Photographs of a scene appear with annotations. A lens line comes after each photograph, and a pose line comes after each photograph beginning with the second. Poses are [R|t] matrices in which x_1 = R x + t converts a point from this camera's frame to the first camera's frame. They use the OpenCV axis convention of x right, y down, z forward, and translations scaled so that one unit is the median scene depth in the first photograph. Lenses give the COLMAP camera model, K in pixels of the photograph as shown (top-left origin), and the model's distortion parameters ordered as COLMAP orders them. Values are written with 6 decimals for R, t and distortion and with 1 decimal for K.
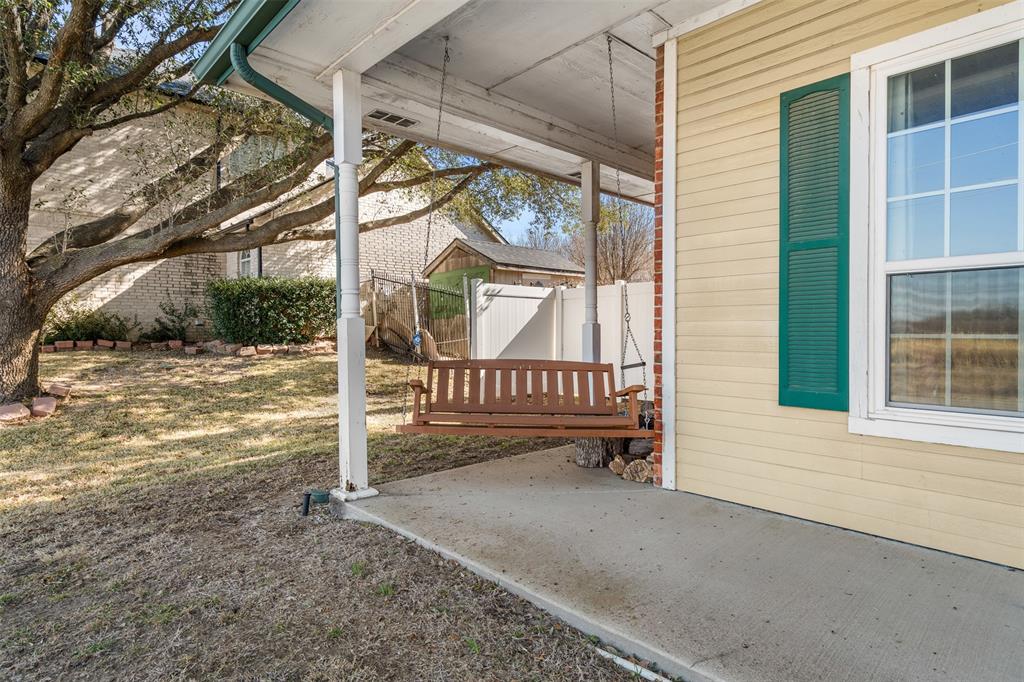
lens RADIAL K [[552.9, 0, 511.3], [0, 552.9, 339.7], [0, 0, 1]] dist [0.002585, 0.000193]
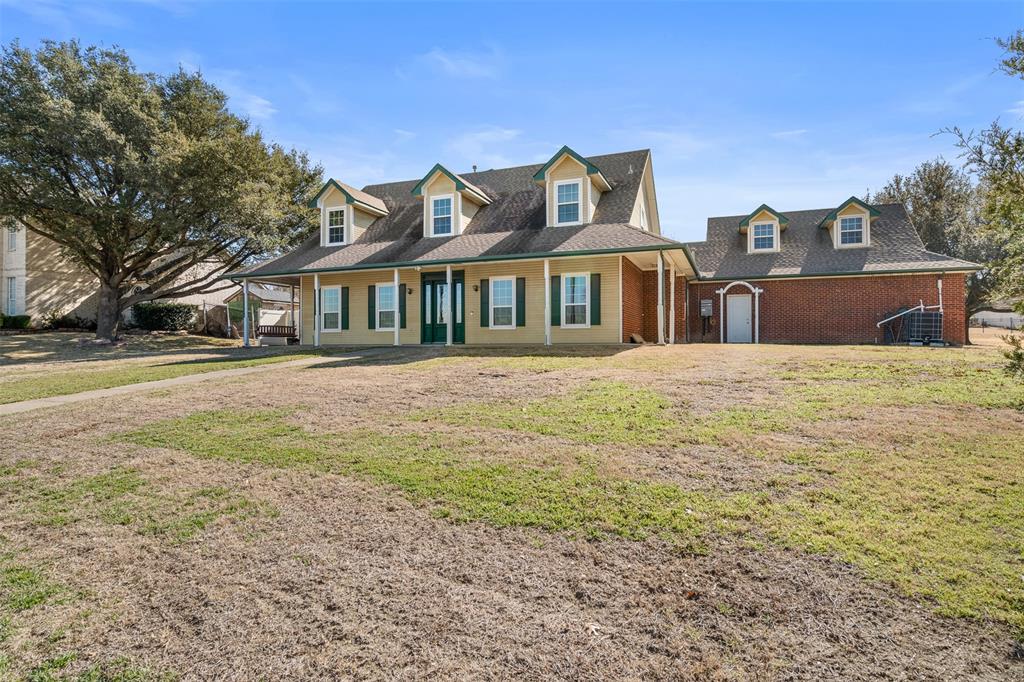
lens RADIAL K [[552.9, 0, 513.9], [0, 552.9, 342.6], [0, 0, 1]] dist [0.002585, 0.000193]
pose [[0.908986, 0.000419, 0.416826, -0.039899], [0.009468, 0.999721, -0.021651, 0.126390], [-0.416719, 0.023627, 0.908728, -1.824459]]
